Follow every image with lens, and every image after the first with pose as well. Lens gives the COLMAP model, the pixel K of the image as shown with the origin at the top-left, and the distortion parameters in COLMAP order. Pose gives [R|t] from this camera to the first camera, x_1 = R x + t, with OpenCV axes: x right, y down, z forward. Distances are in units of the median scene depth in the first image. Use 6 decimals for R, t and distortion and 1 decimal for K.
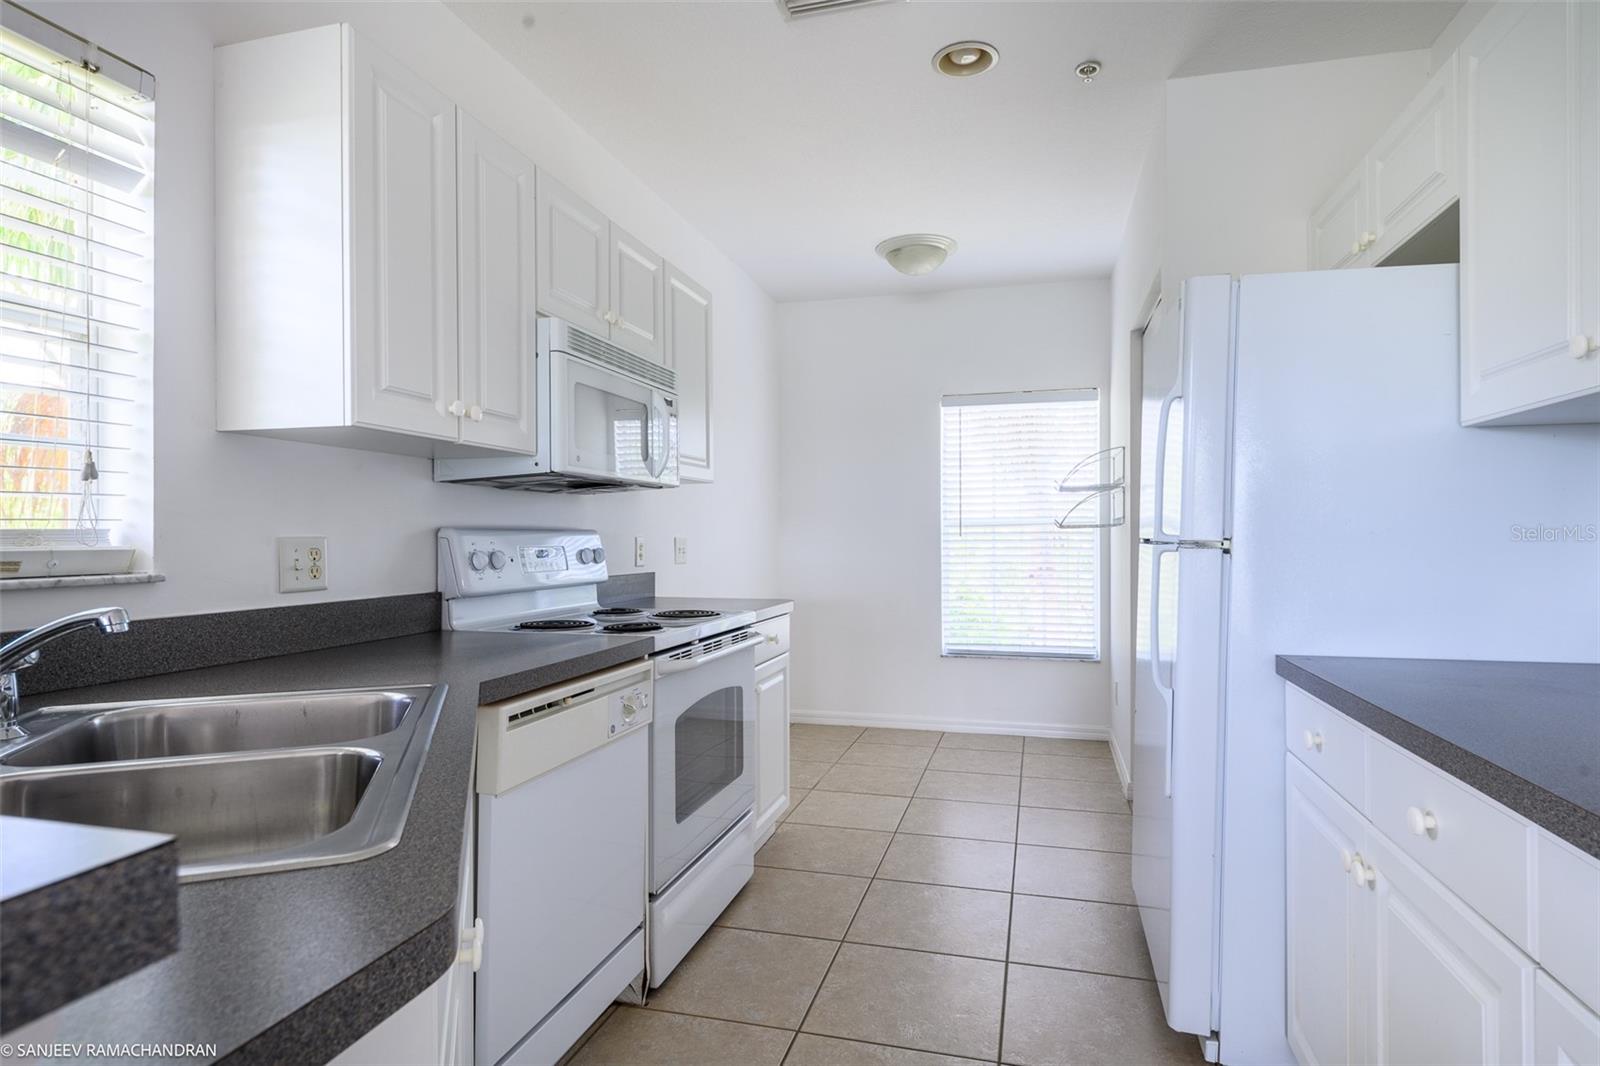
lens RADIAL K [[867.9, 0, 800.0], [0, 867.9, 533.0], [0, 0, 1]] dist [0.002798, 0.000285]
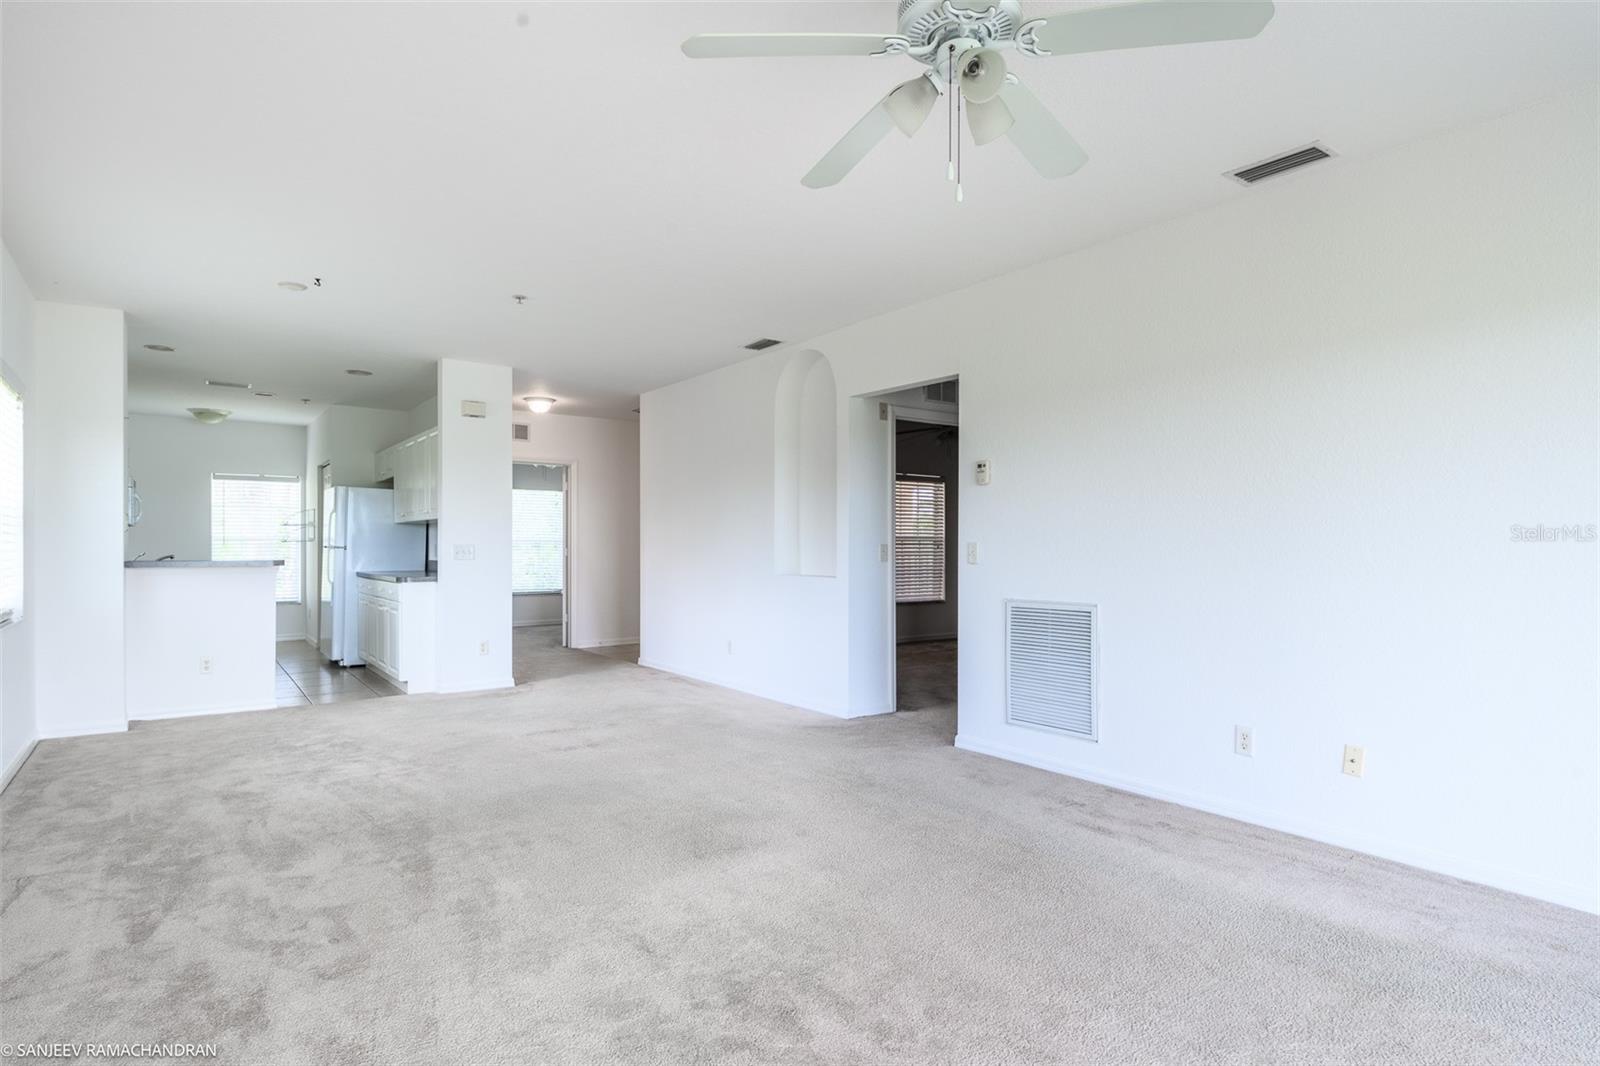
lens RADIAL K [[879.6, 0, 806.2], [0, 879.6, 551.3], [0, 0, 1]] dist [0.003441, -0.000536]
pose [[0.633028, -0.003974, 0.774119, -0.912866], [-0.001158, 0.999981, 0.006080, 0.002283], [-0.774128, -0.004745, 0.633011, -2.236834]]
